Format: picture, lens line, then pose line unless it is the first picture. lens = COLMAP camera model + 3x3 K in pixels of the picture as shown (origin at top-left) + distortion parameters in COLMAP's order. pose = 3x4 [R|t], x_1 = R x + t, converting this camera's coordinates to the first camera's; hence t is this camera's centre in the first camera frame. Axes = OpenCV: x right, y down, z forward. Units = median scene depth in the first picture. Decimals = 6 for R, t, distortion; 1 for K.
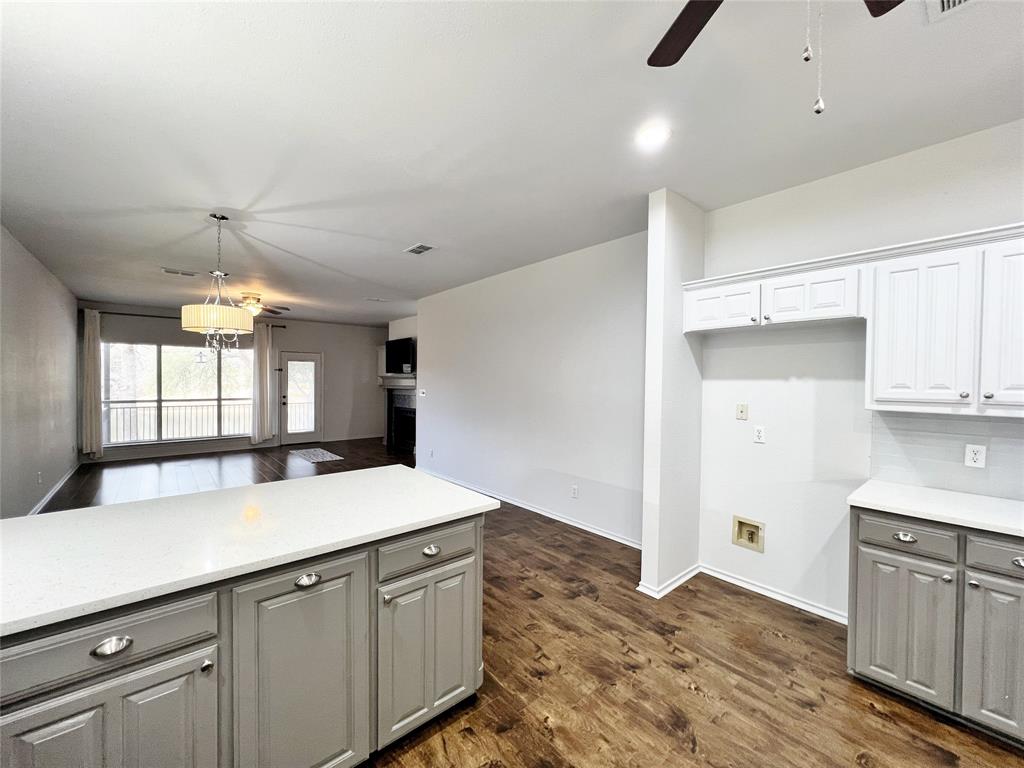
lens RADIAL K [[411.0, 0, 508.7], [0, 411.0, 385.1], [0, 0, 1]] dist [-0.001561, -0.000133]
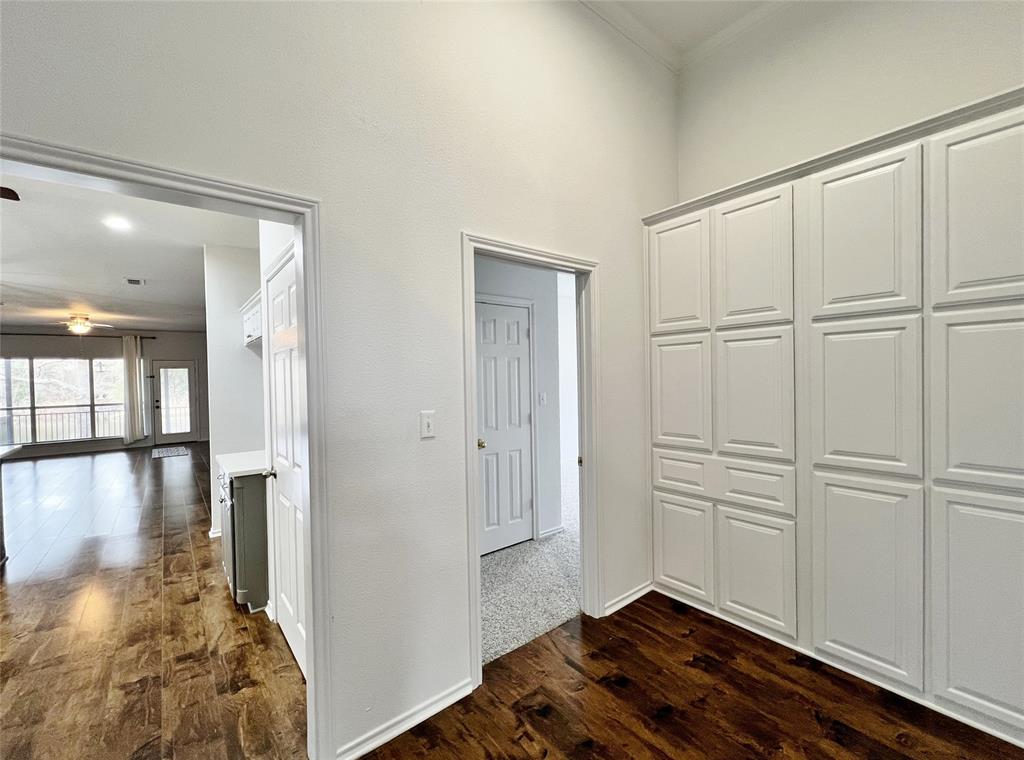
lens RADIAL K [[428.8, 0, 529.9], [0, 428.8, 383.3], [0, 0, 1]] dist [-0.012725, 0.000104]
pose [[0.999546, -0.030092, 0.001319, 0.517085], [0.030083, 0.999529, 0.006115, 0.004199], [-0.001503, -0.006073, 0.999980, -0.161808]]
